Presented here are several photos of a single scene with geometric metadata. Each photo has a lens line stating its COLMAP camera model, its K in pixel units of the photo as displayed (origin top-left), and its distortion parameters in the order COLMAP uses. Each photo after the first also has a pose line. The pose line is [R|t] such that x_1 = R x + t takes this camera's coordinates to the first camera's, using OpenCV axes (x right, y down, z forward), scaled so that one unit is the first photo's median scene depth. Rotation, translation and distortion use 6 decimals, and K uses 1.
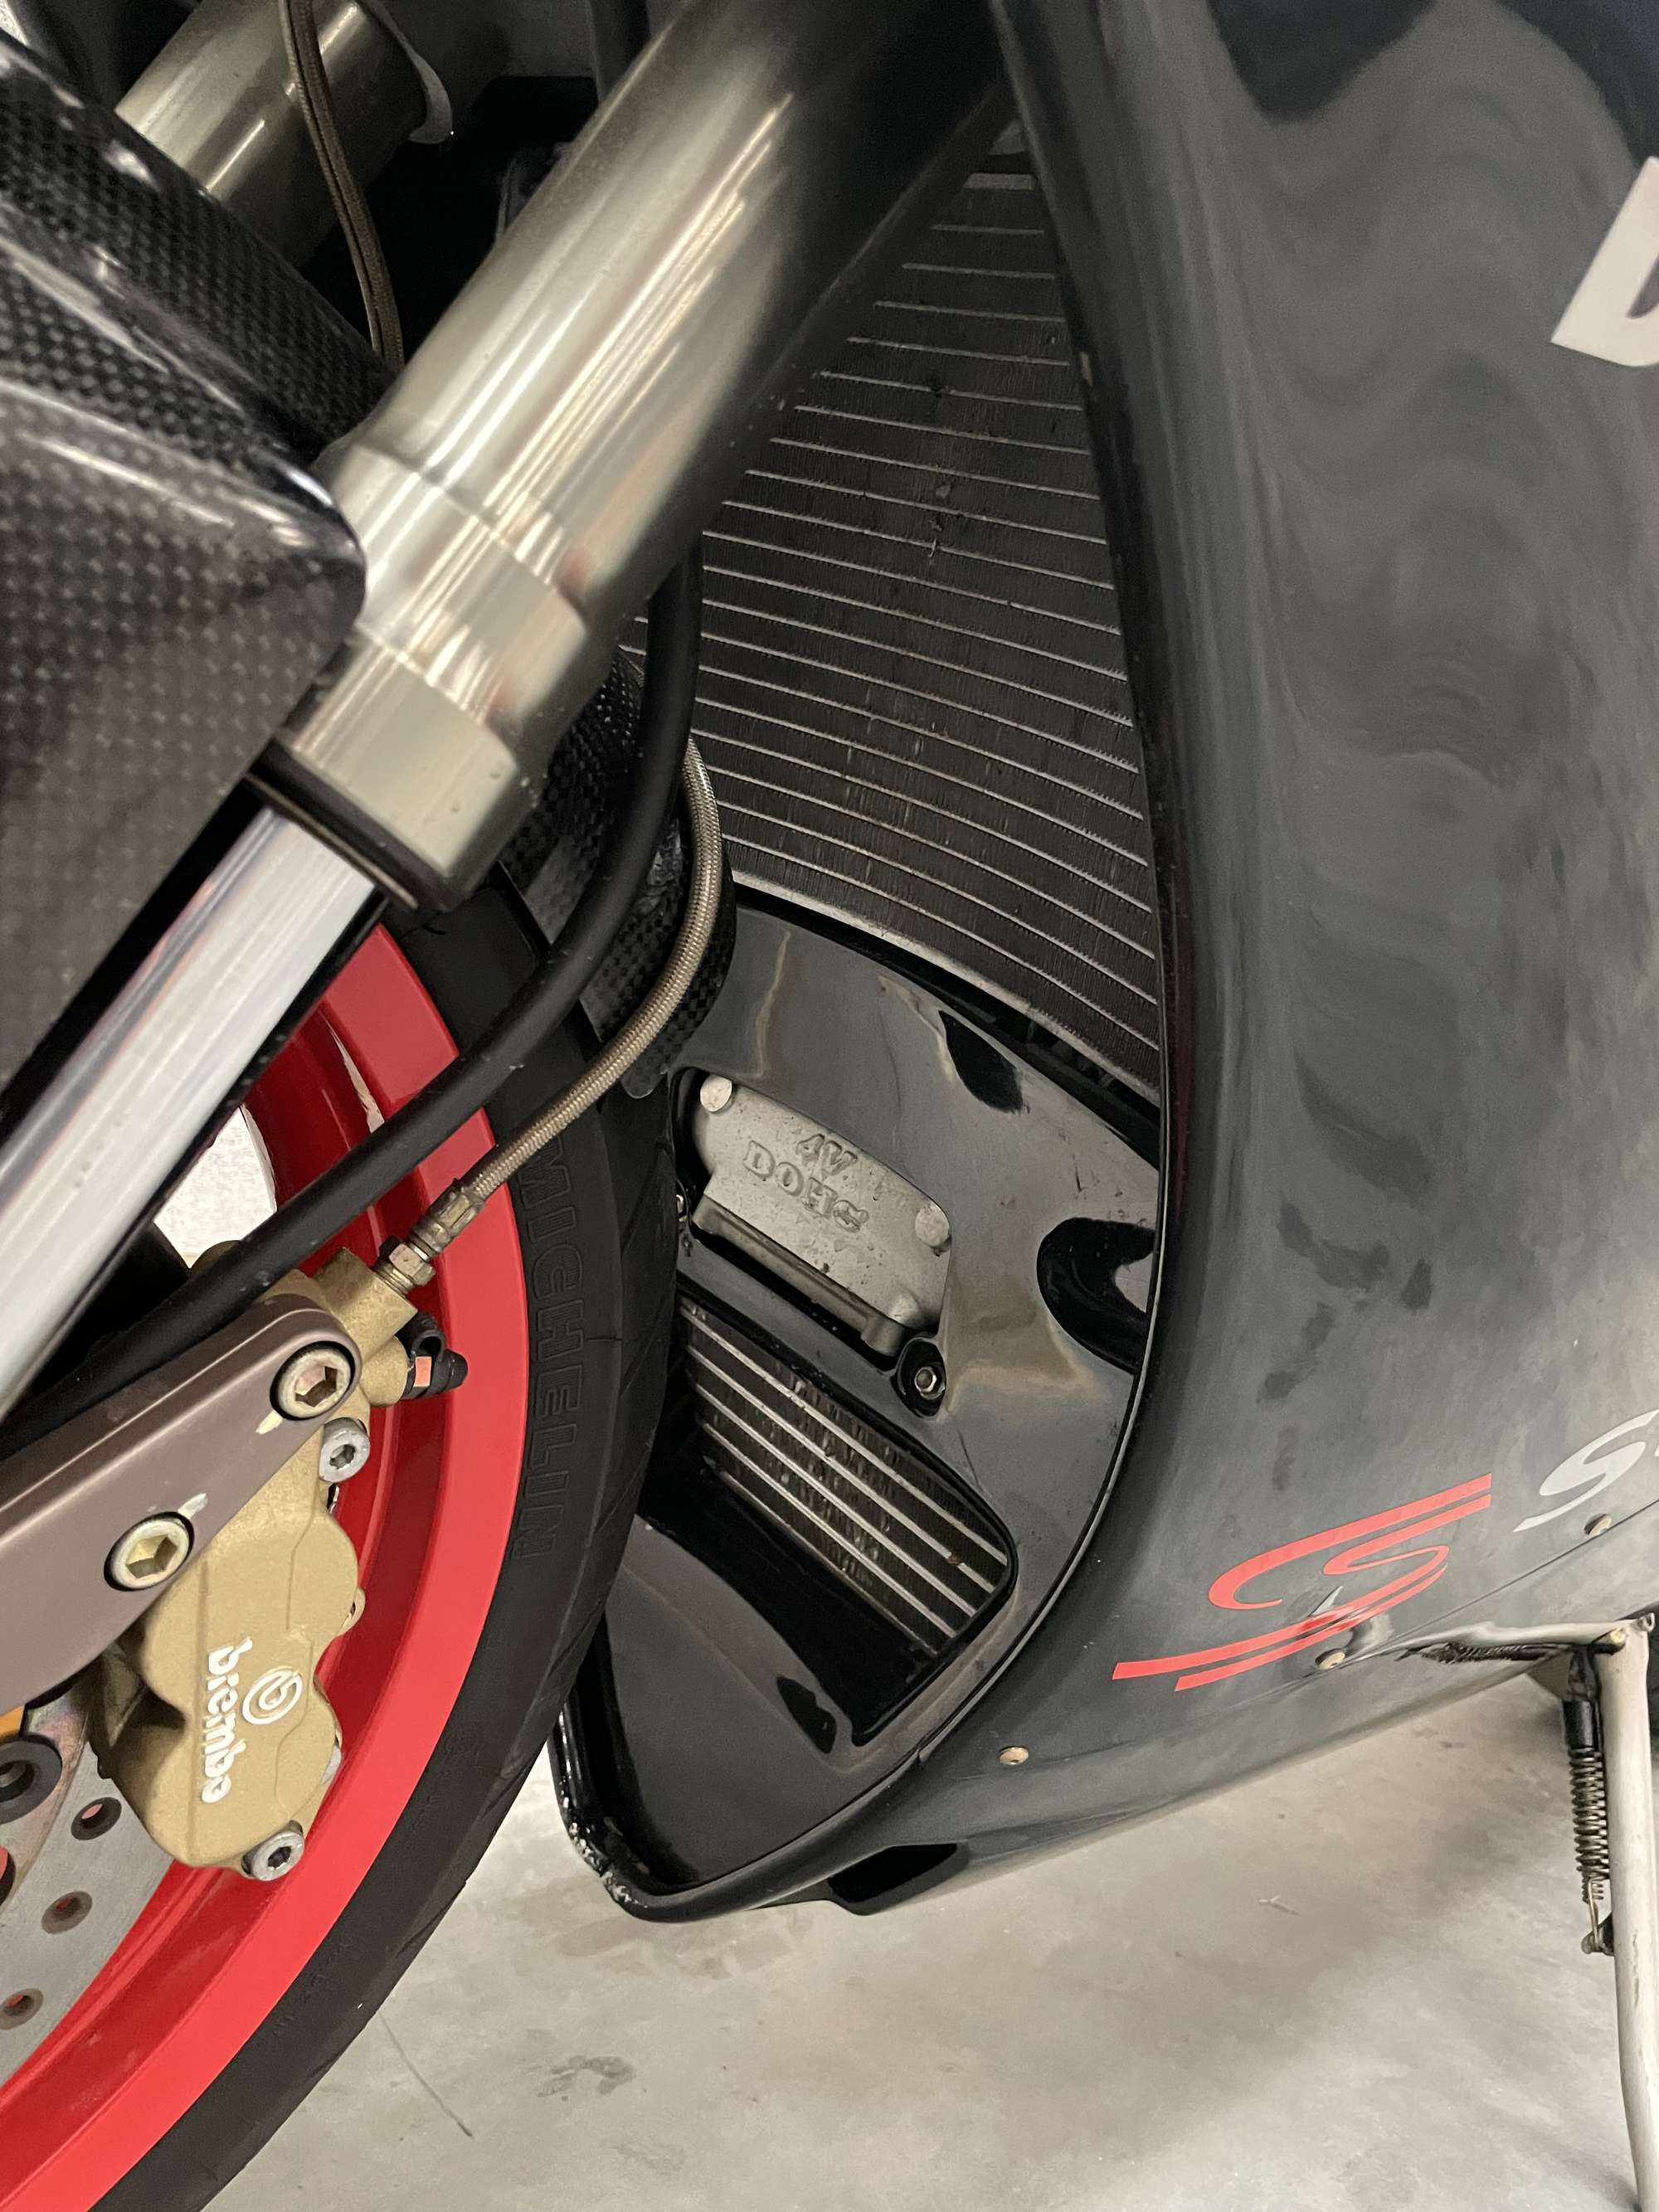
lens RADIAL K [[1702.3, 0, 837.2], [0, 1702.3, 1085.7], [0, 0, 1]] dist [0.084427, -0.127689]
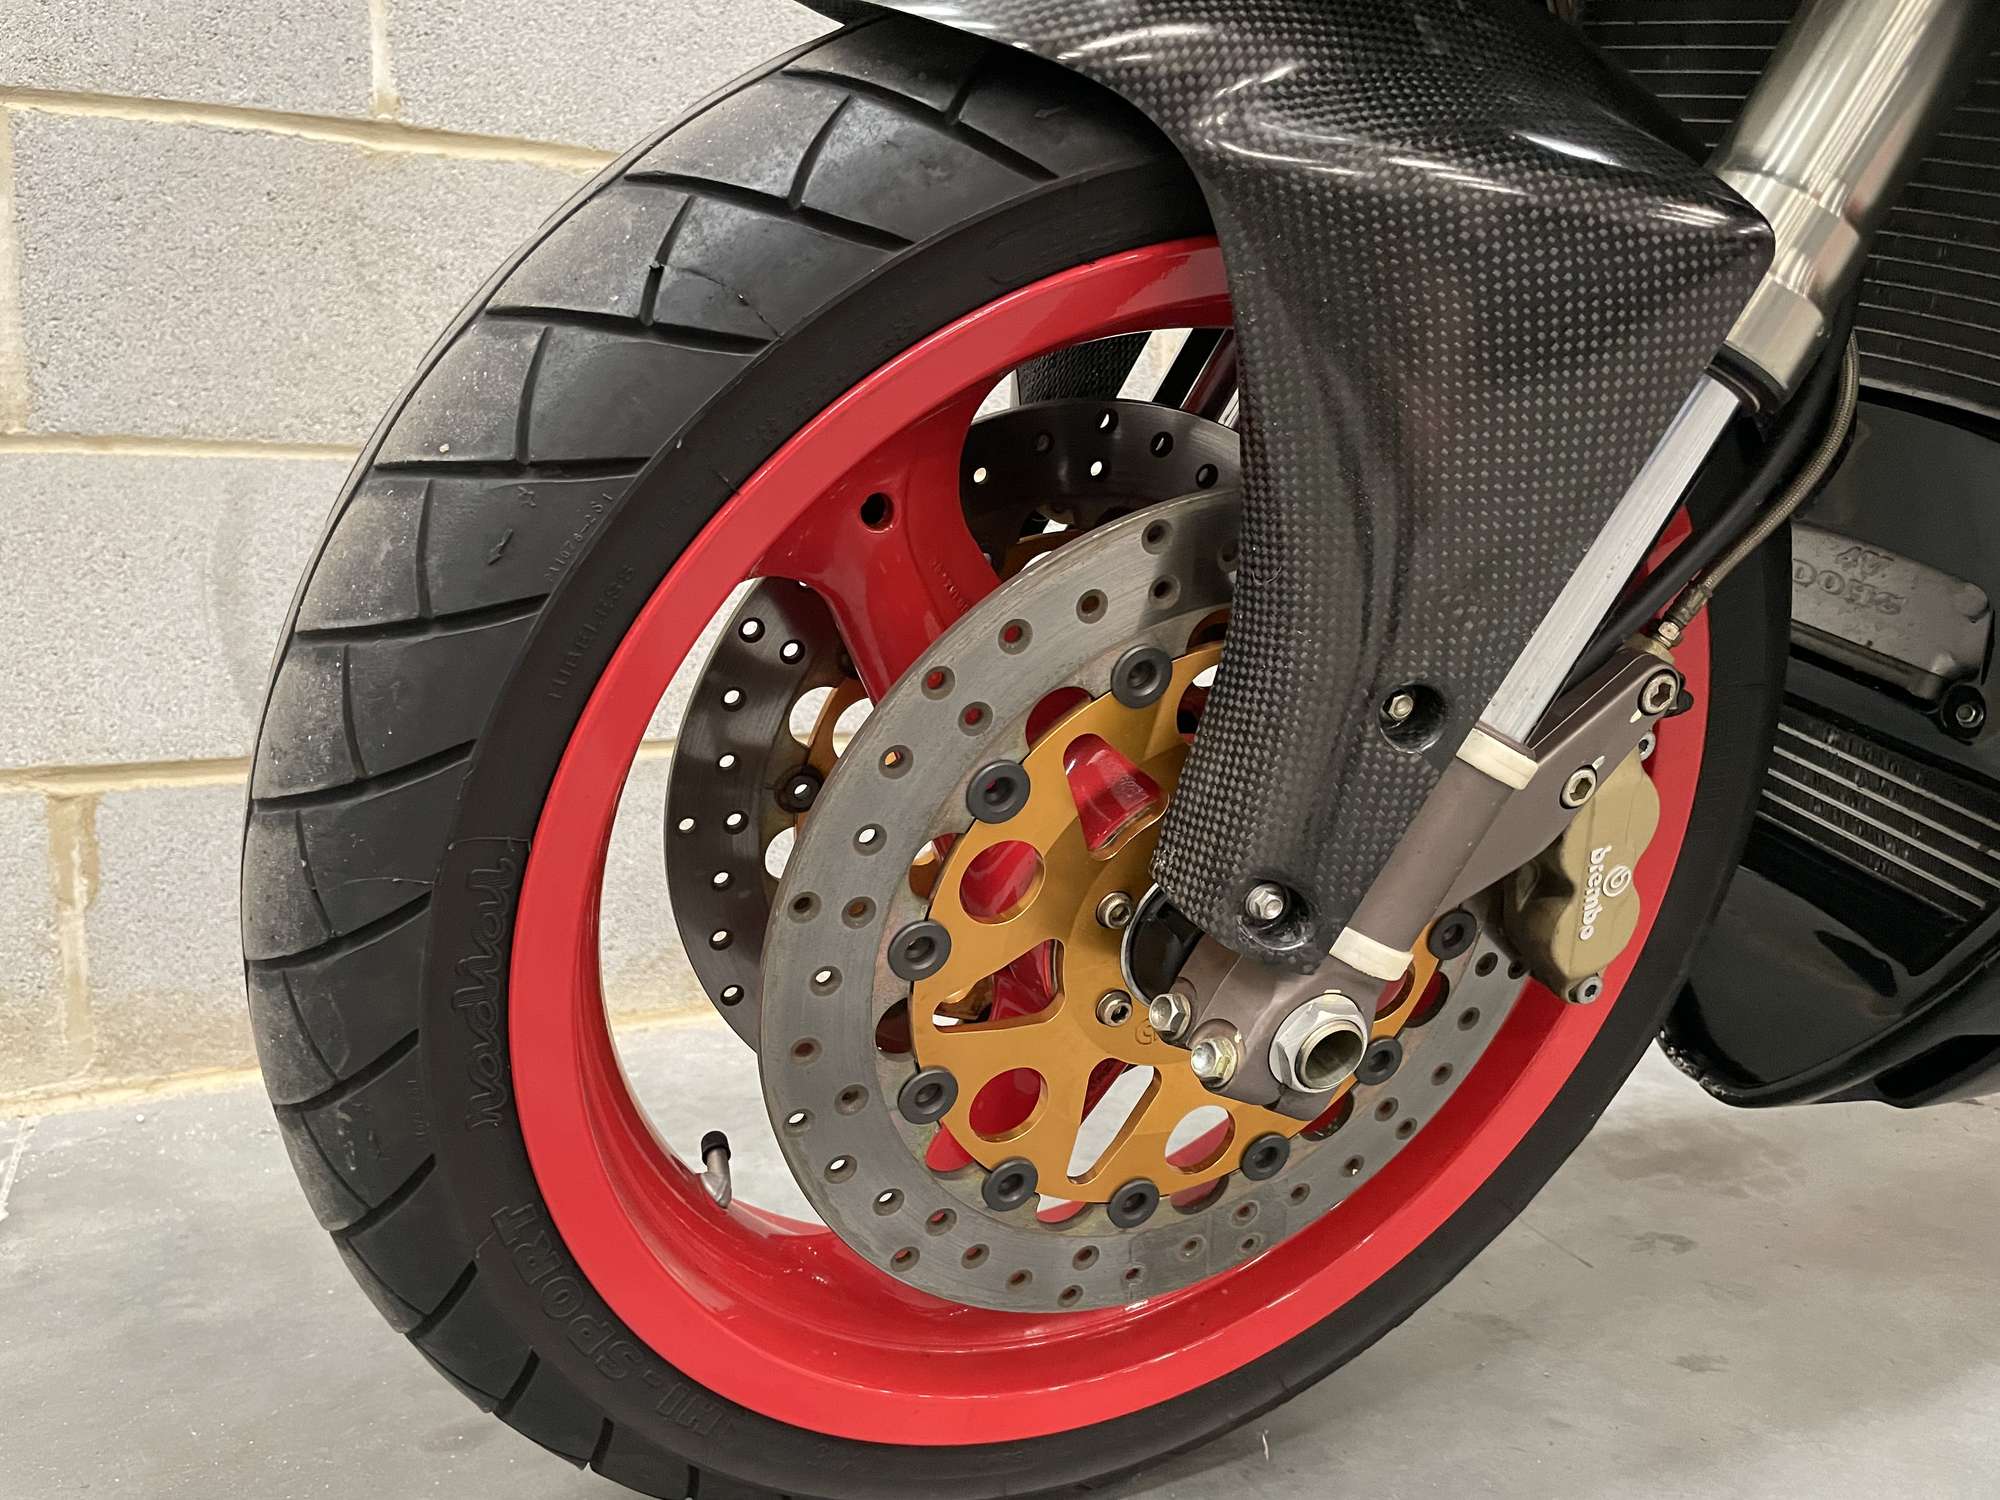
lens RADIAL K [[1539.0, 0, 981.9], [0, 1539.0, 744.7], [0, 0, 1]] dist [0.084427, -0.127689]
pose [[0.927880, -0.066145, -0.366966, -0.222859], [0.101104, 0.991903, 0.076854, 0.019340], [0.358911, -0.108413, 0.927054, -0.455238]]
